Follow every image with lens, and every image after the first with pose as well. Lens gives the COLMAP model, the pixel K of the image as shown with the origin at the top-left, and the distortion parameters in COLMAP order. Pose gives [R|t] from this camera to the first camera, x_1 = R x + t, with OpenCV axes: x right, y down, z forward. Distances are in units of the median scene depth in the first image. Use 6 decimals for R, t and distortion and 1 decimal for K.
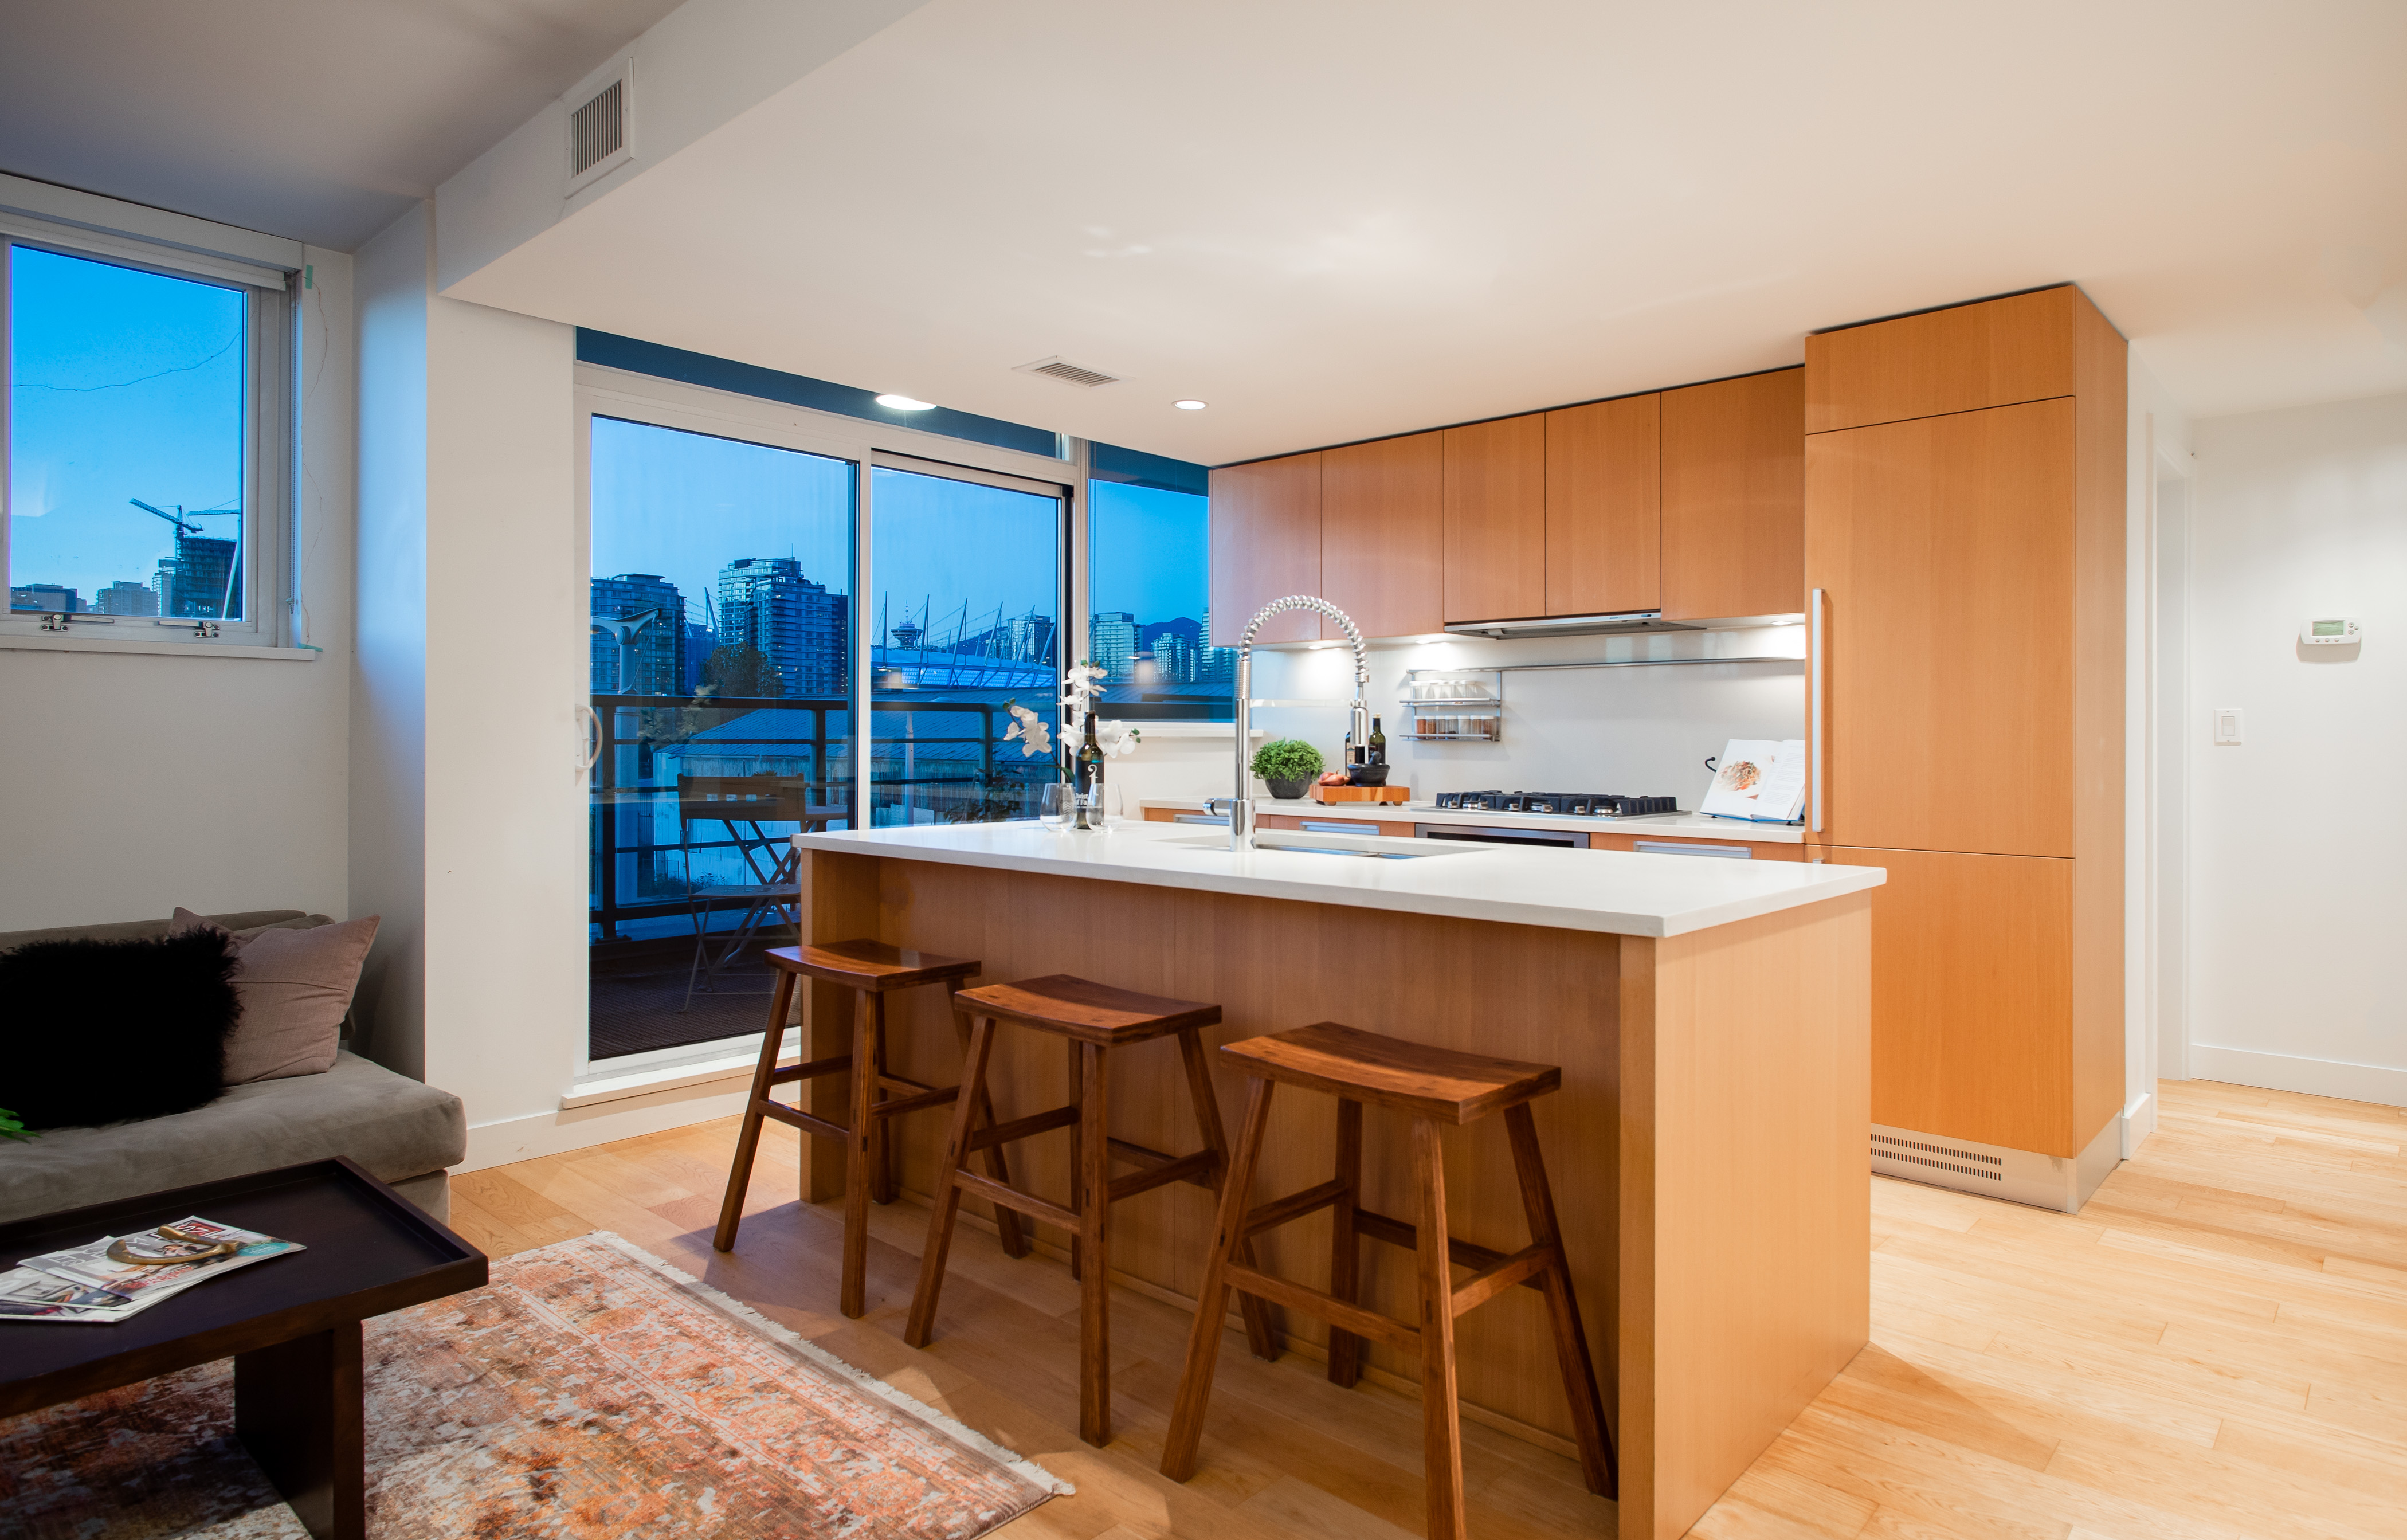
lens RADIAL K [[1298.8, 0, 1327.0], [0, 1298.8, 738.7], [0, 0, 1]] dist [-0.000151, -0.001613]
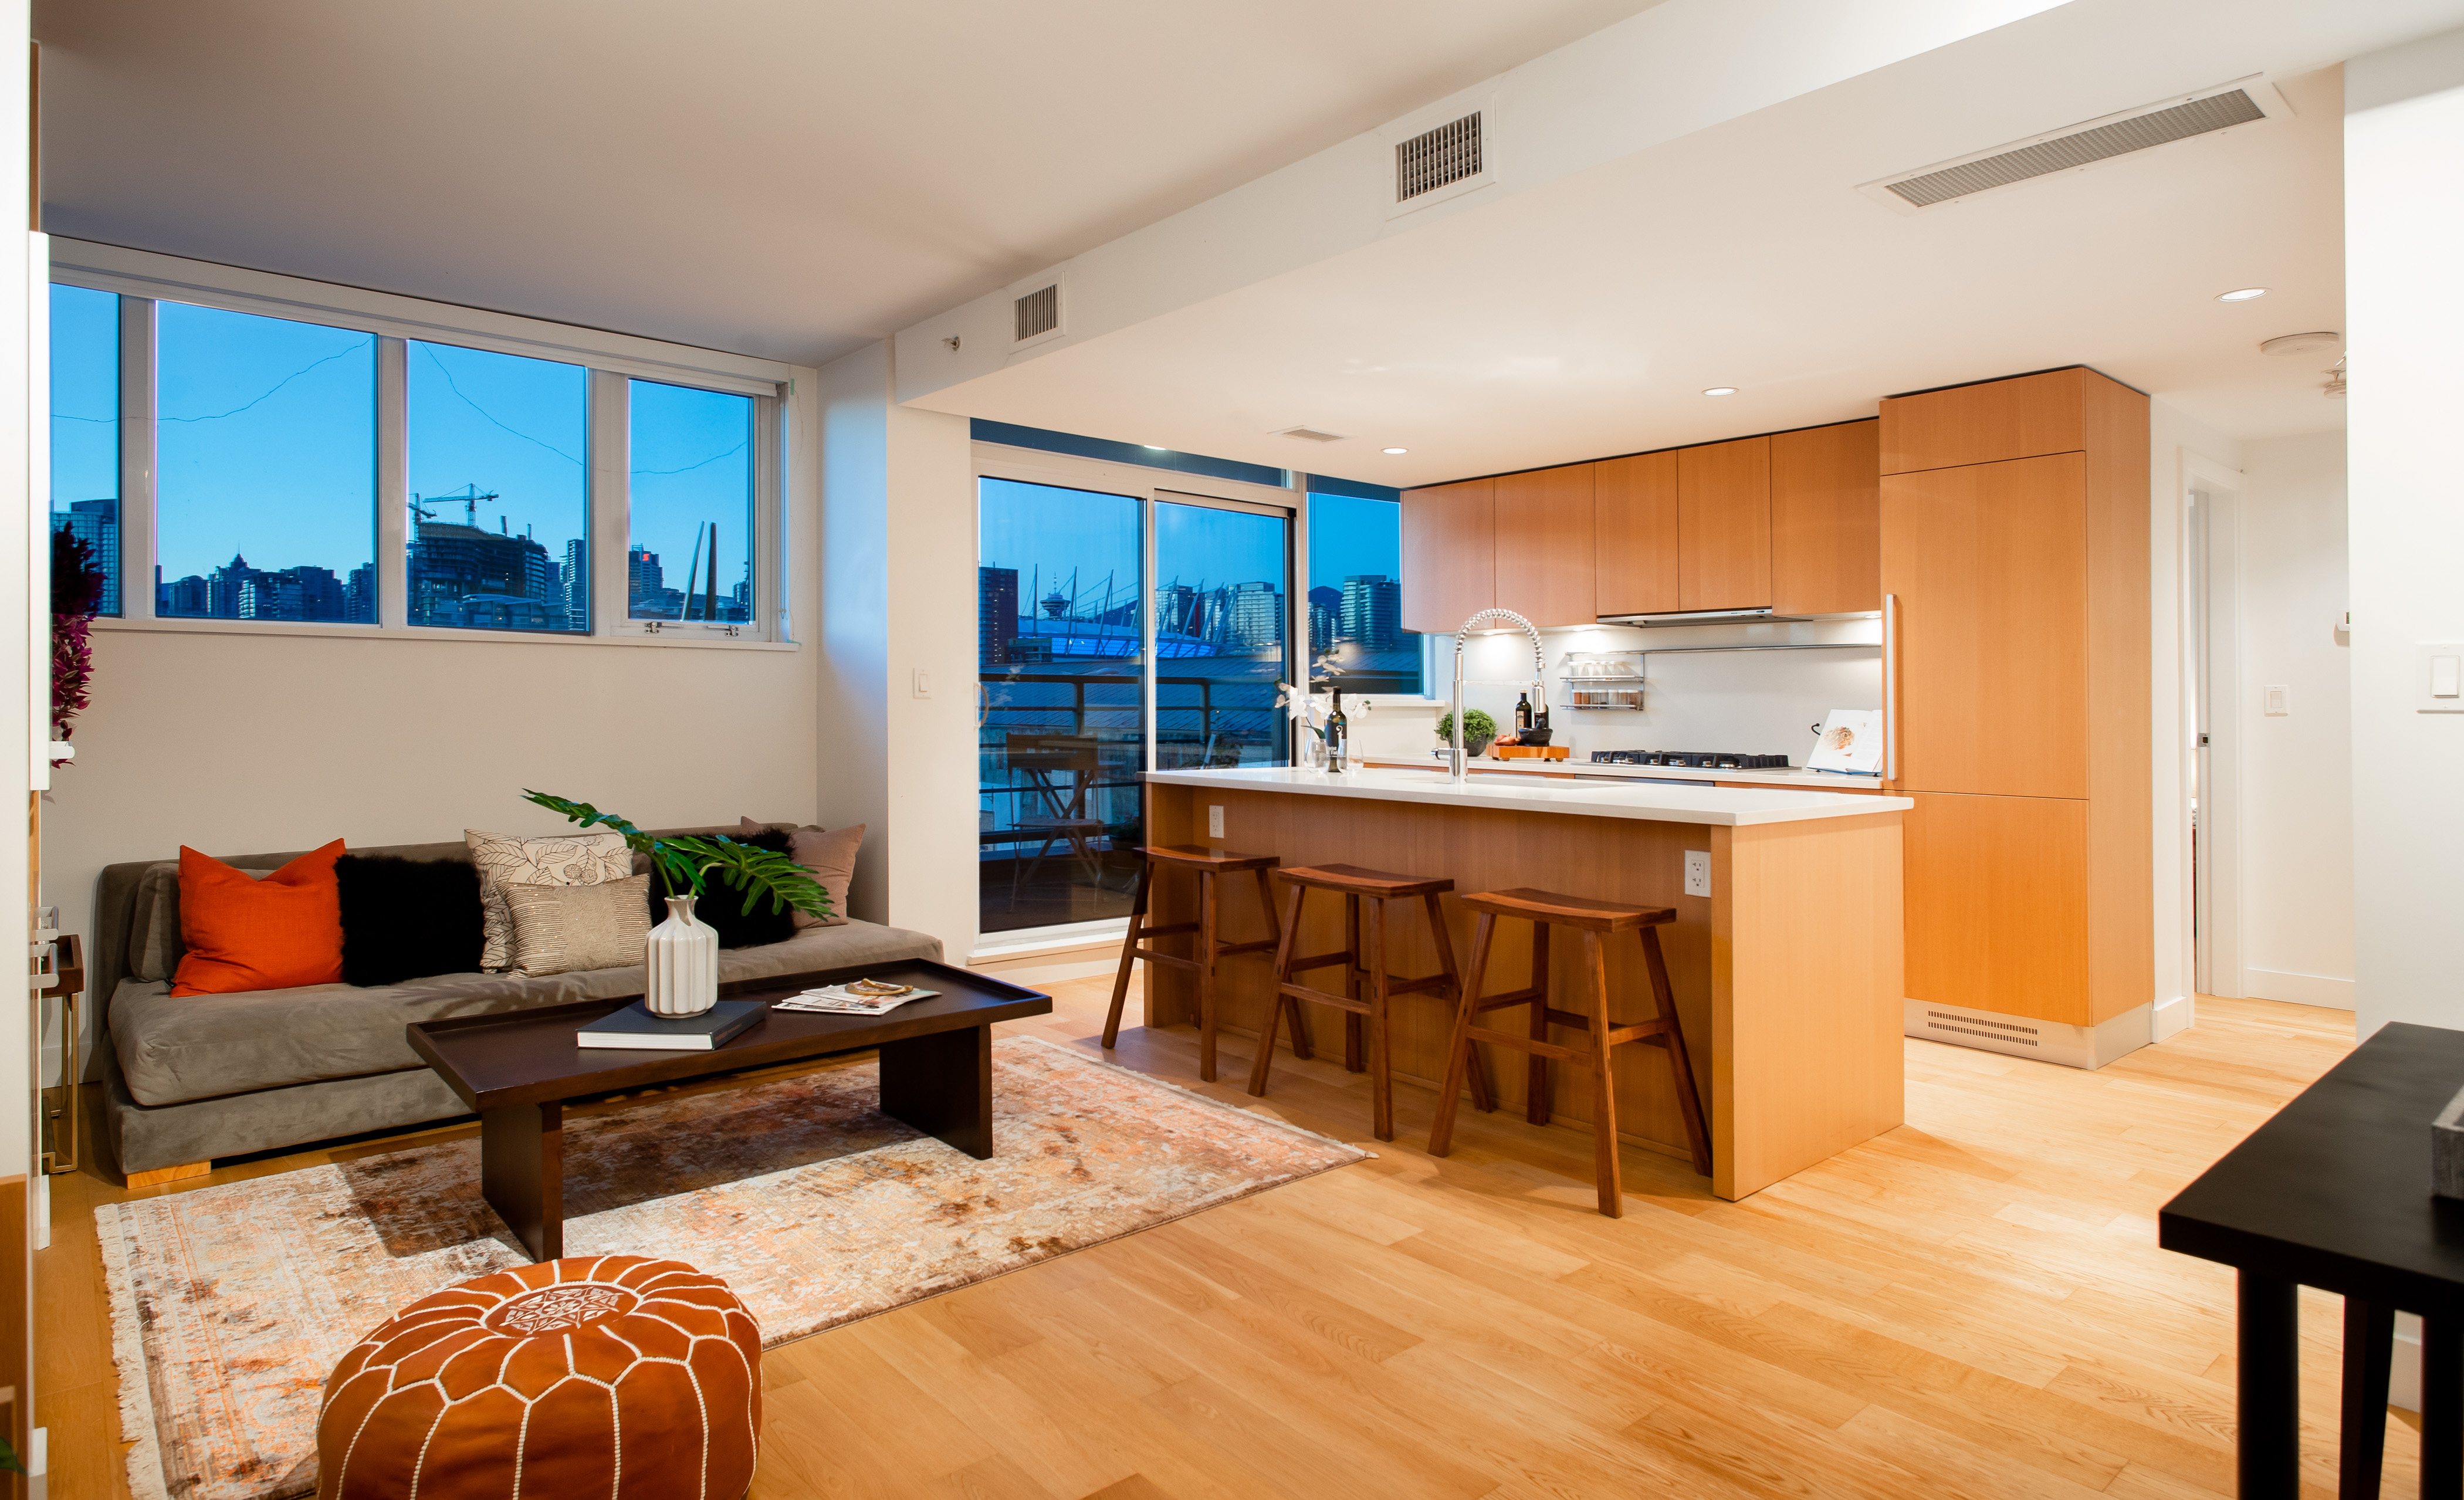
lens RADIAL K [[1337.3, 0, 1259.8], [0, 1337.3, 641.0], [0, 0, 1]] dist [0.002658, 0.000140]
pose [[0.988219, -0.004182, -0.152987, -0.047457], [-0.003495, 0.998749, -0.049881, 0.001218], [0.153004, 0.049828, 0.986969, -0.458865]]
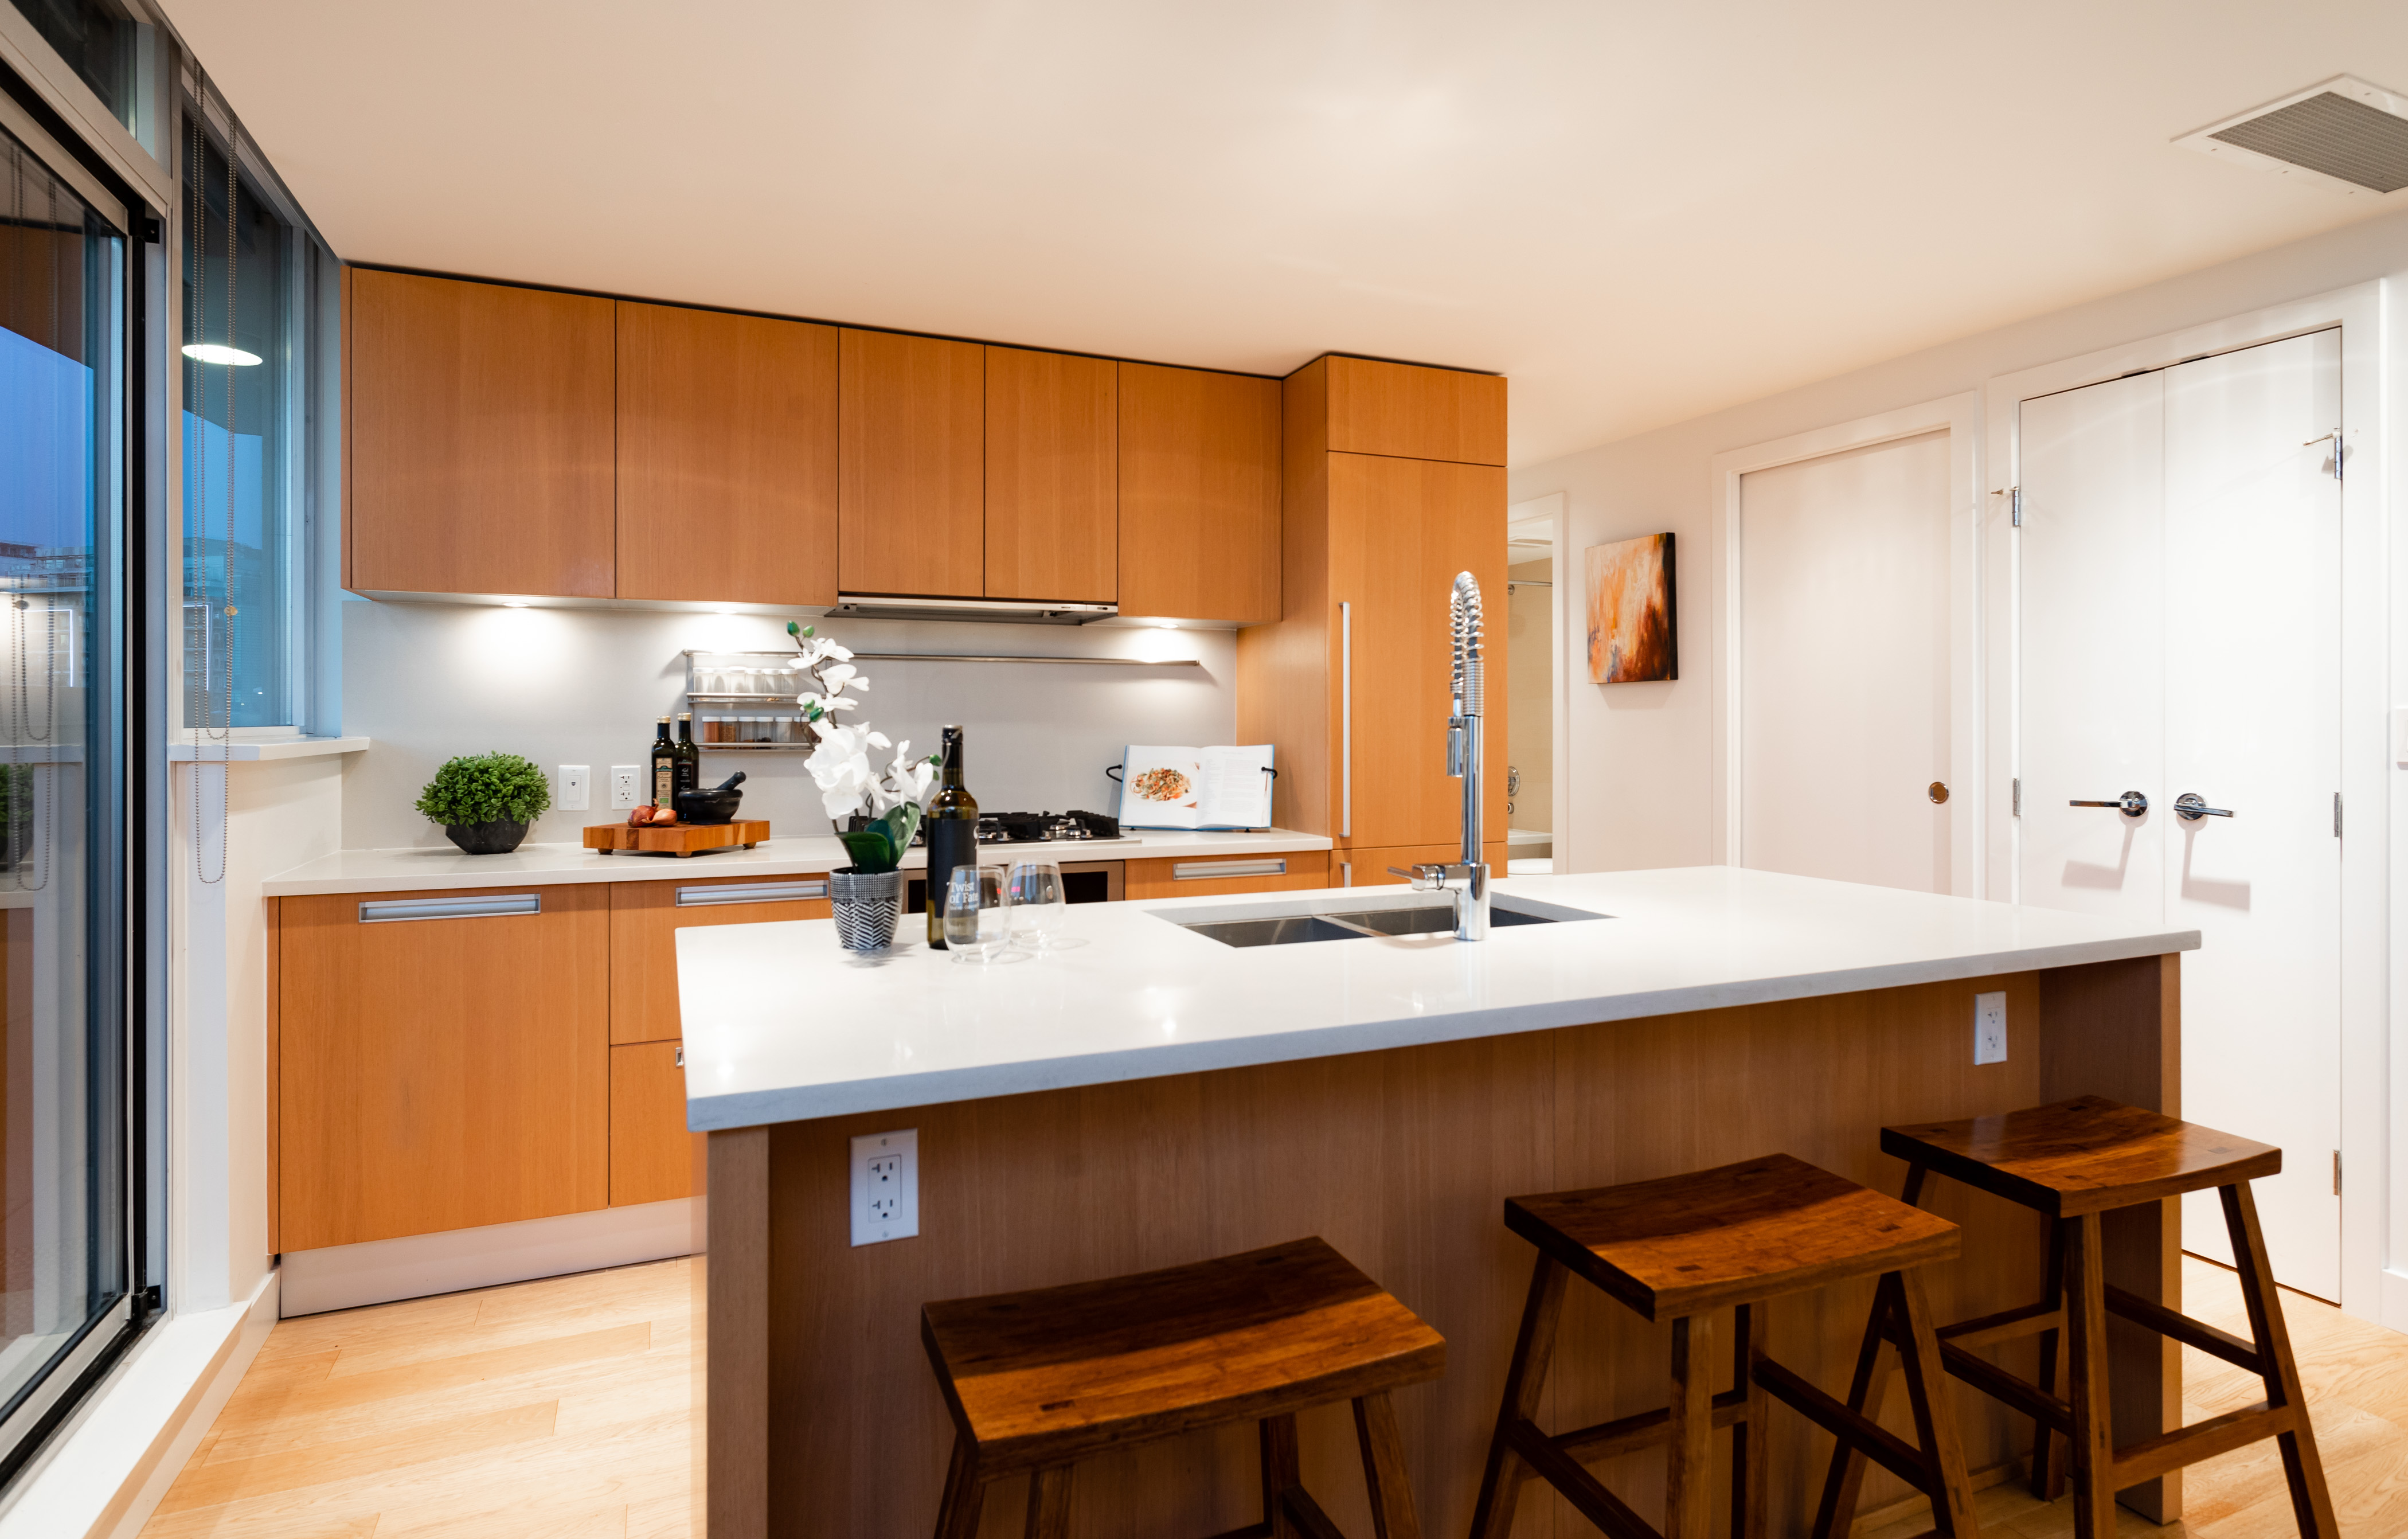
lens RADIAL K [[1228.6, 0, 1204.6], [0, 1228.6, 723.7], [0, 0, 1]] dist [0.000357, -0.000661]
pose [[0.460663, -0.004102, 0.887566, -0.601793], [0.000973, 0.999991, 0.004116, -0.024791], [-0.887575, -0.001032, 0.460663, 0.699941]]
